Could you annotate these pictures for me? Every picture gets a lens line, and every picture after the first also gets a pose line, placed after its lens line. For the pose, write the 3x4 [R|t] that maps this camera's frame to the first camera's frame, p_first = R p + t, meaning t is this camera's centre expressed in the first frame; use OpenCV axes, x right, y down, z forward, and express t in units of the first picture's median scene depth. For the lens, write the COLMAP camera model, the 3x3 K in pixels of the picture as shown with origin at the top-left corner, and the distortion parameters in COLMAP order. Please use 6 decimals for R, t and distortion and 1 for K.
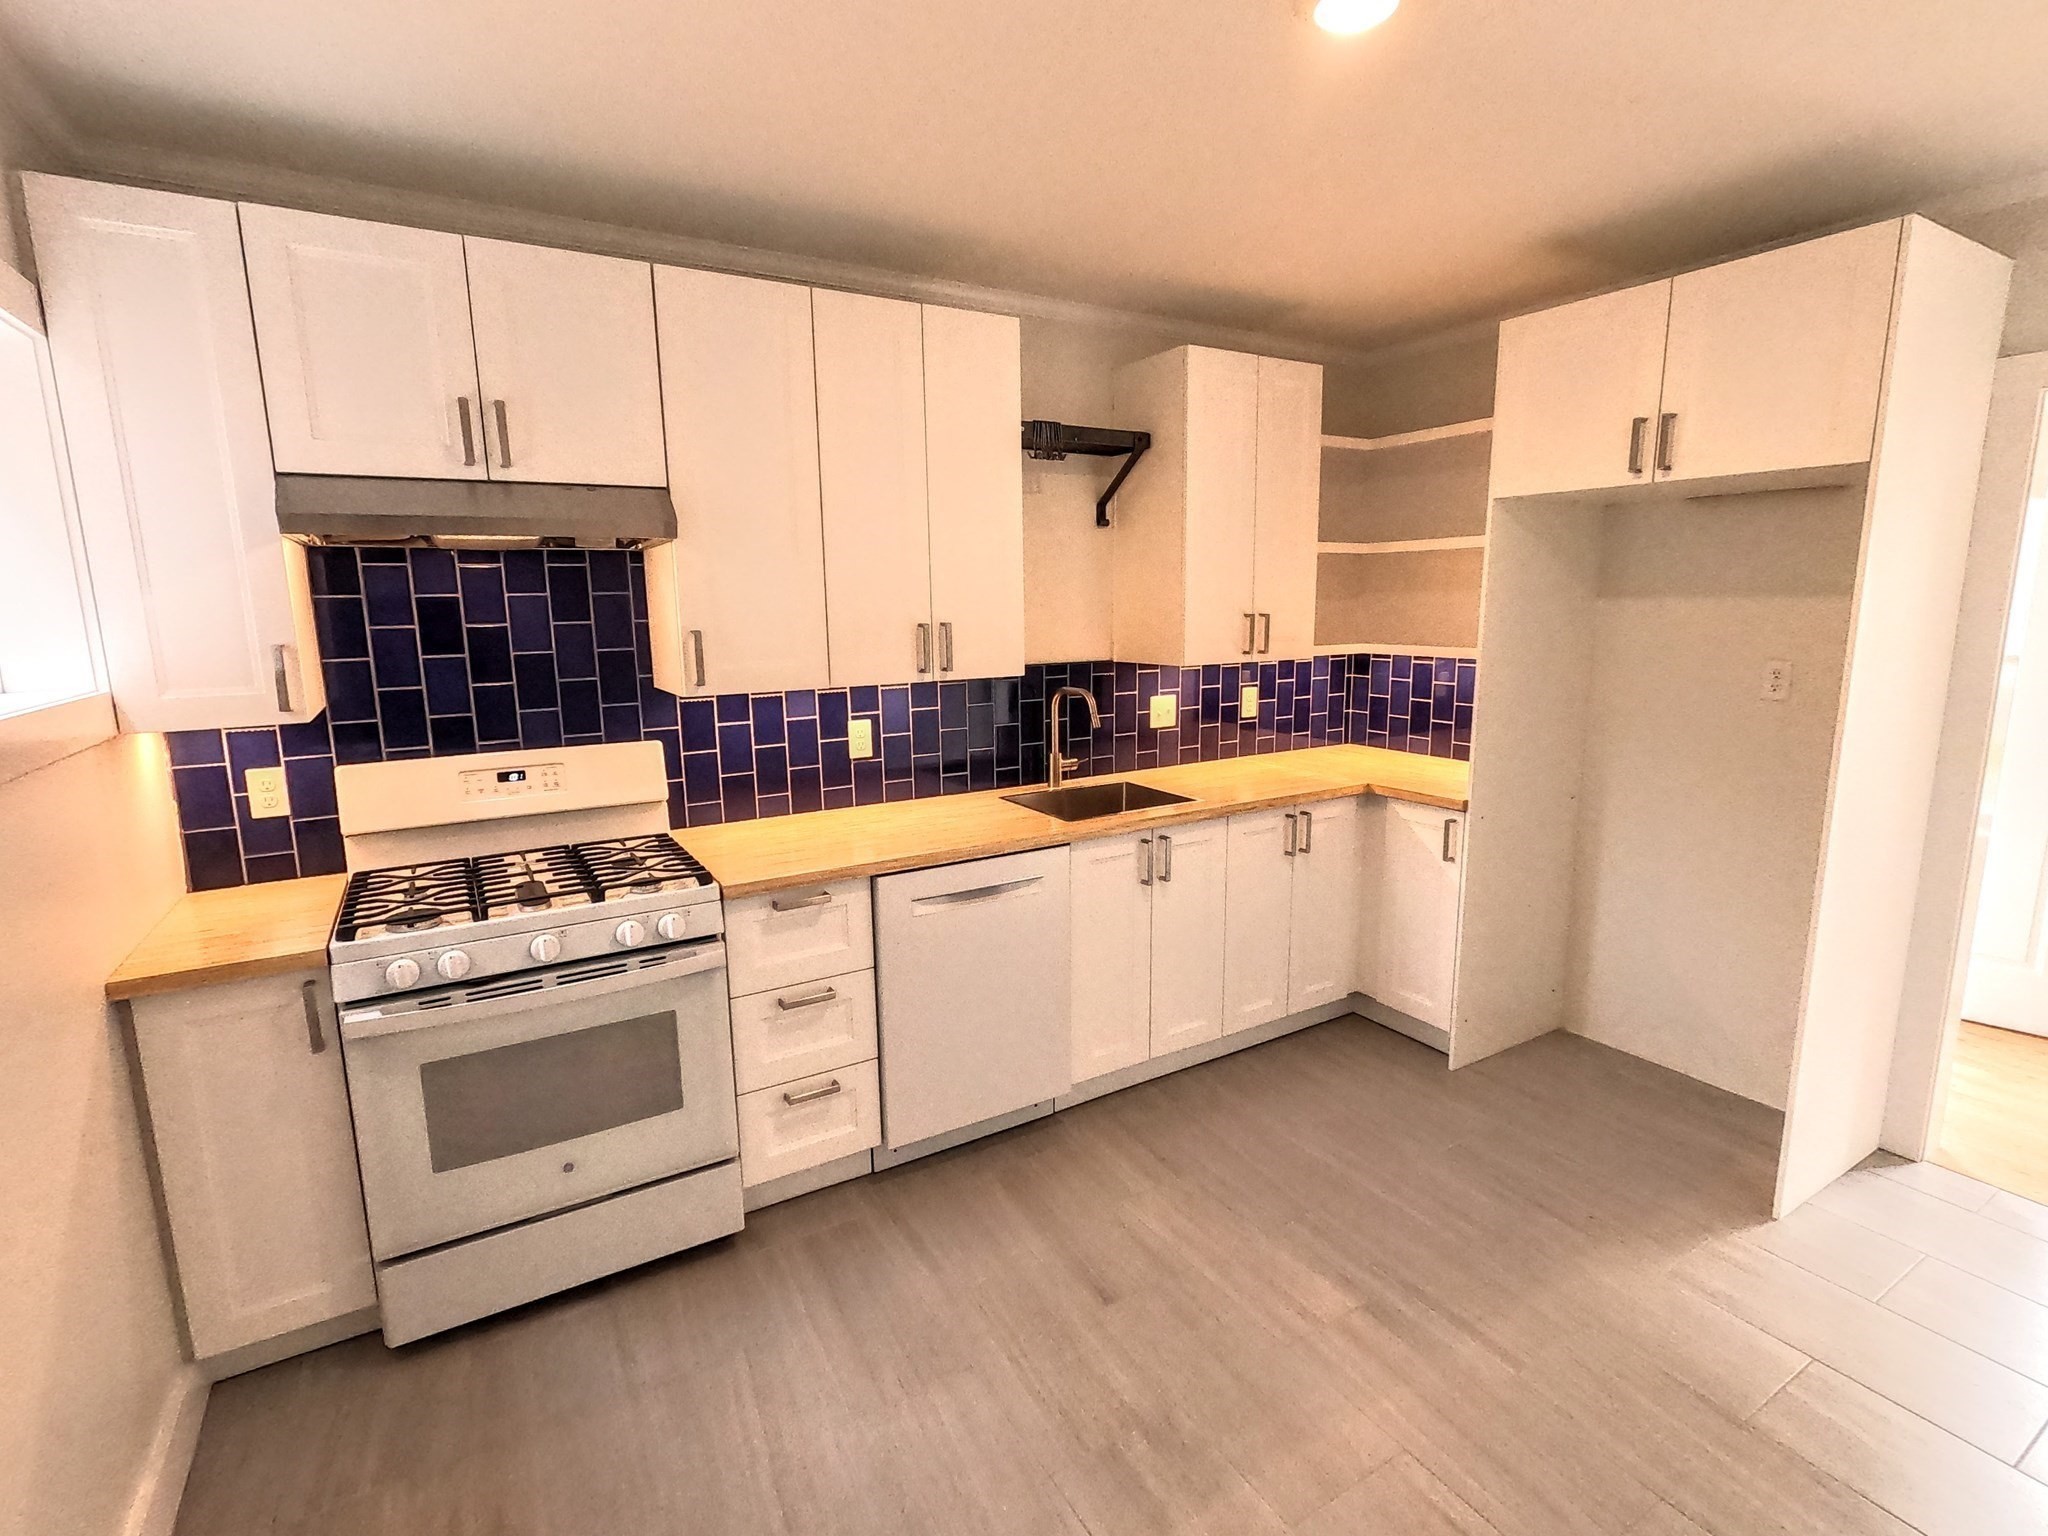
lens RADIAL K [[978.4, 0, 1024.0], [0, 978.4, 768.0], [0, 0, 1]] dist [-0.000981, 0.000774]
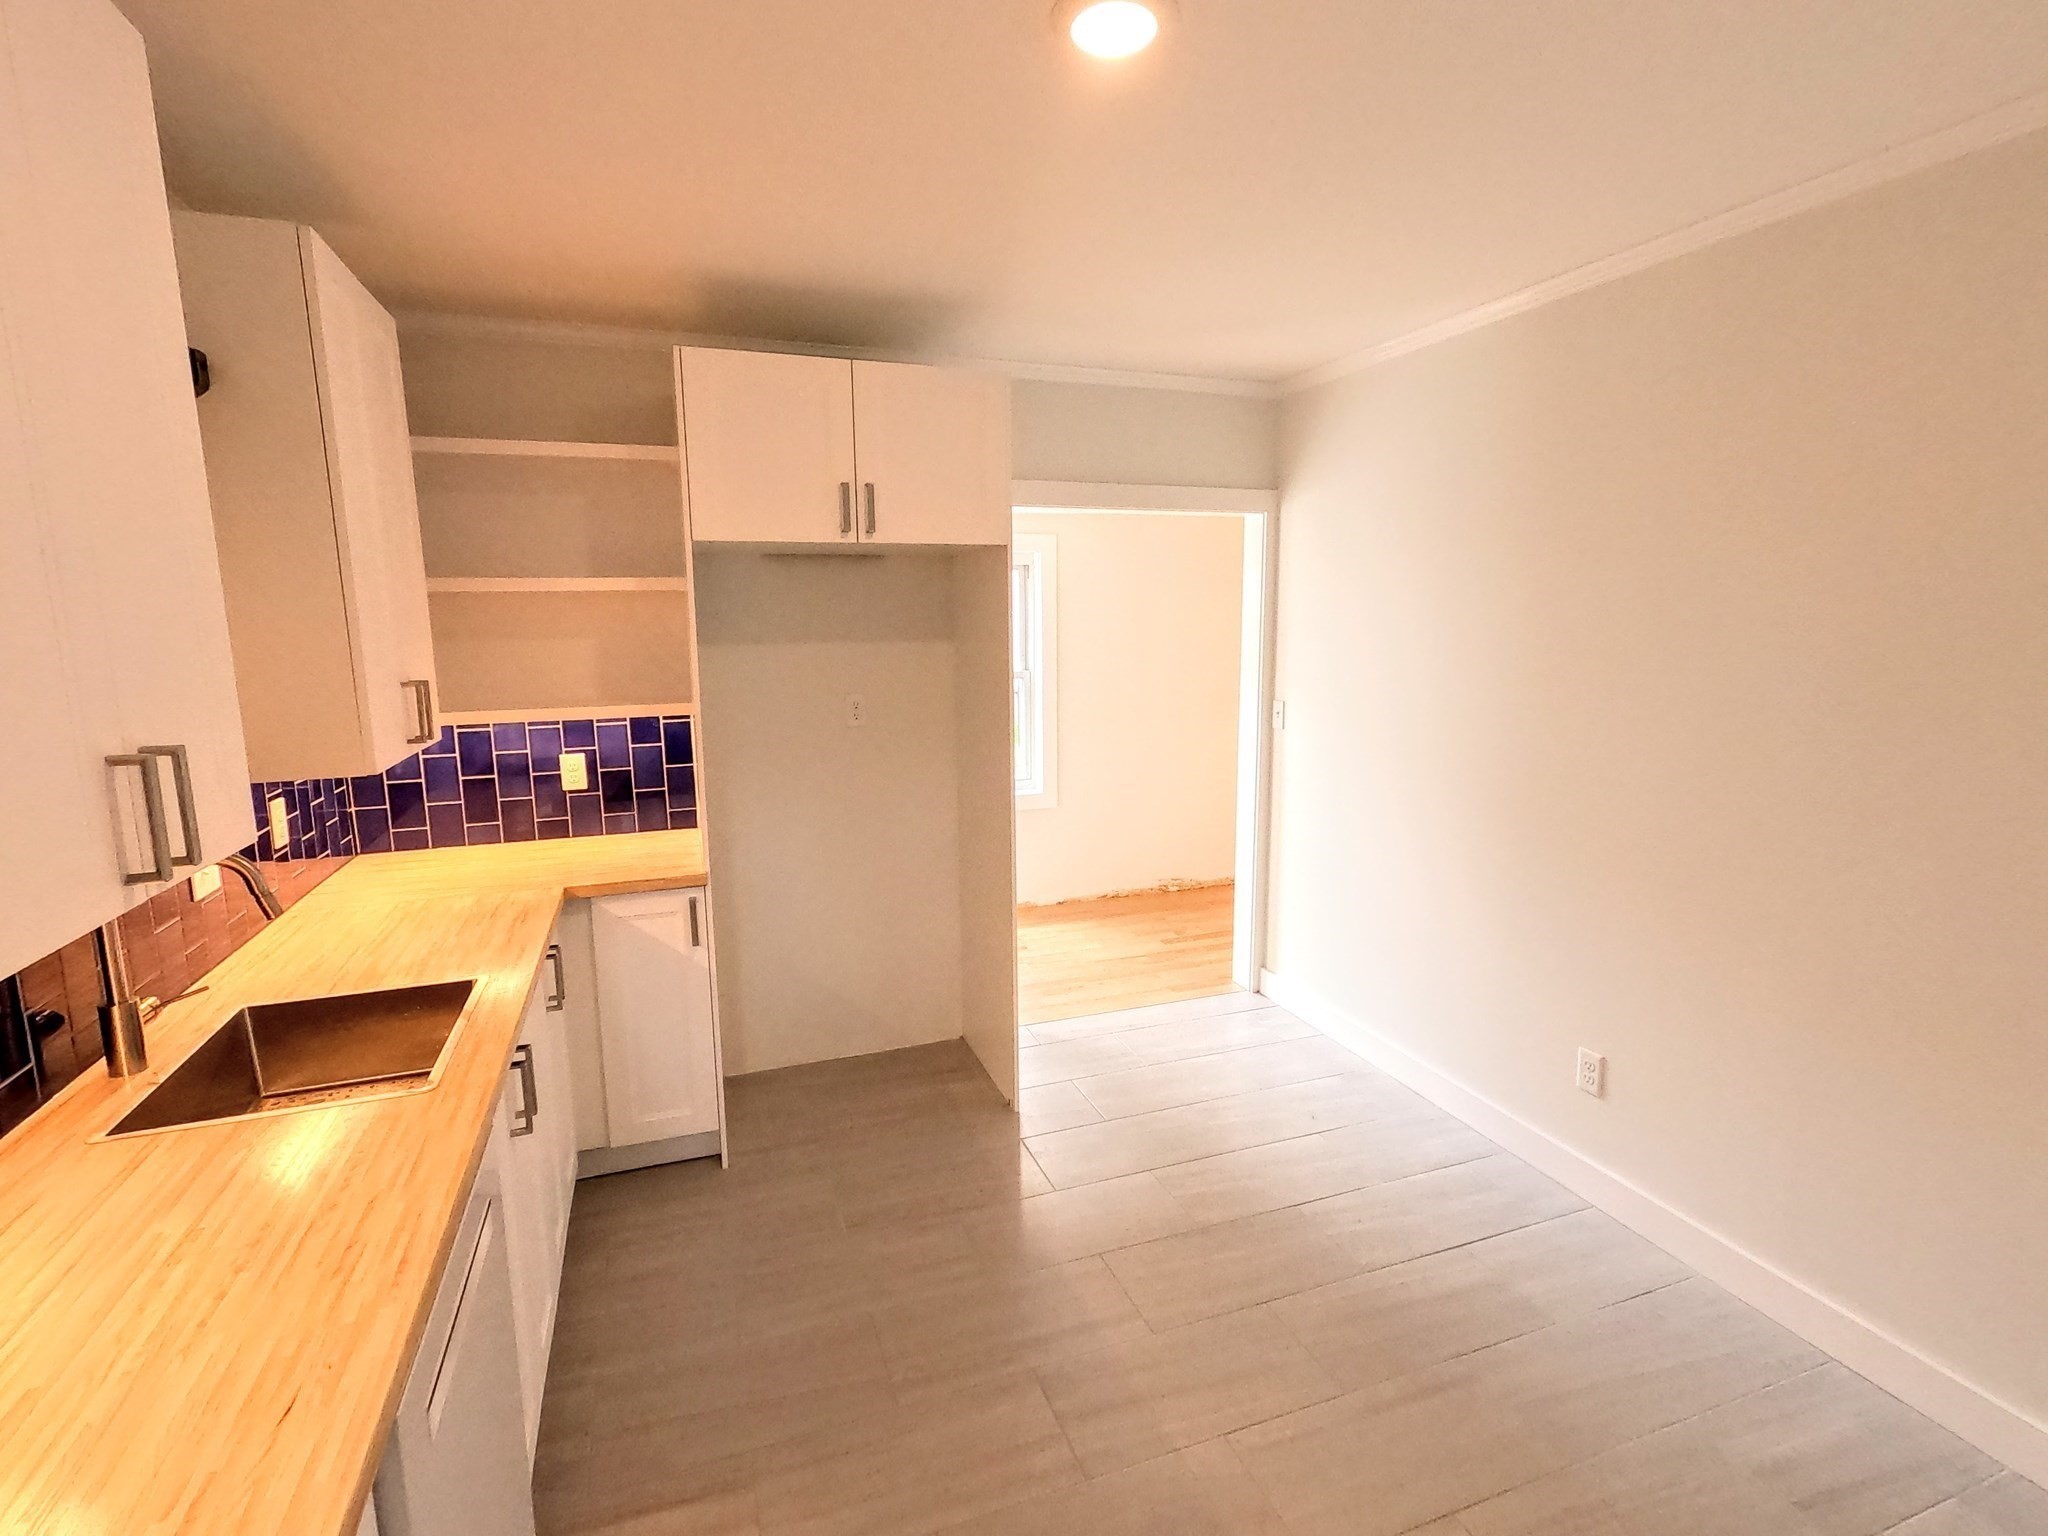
lens RADIAL K [[978.4, 0, 1024.0], [0, 978.4, 768.0], [0, 0, 1]] dist [-0.000981, 0.000774]
pose [[0.193140, -0.141773, 0.970874, -0.348638], [0.178777, 0.978026, 0.107253, -0.103953], [-0.964746, 0.152855, 0.214242, 0.505891]]
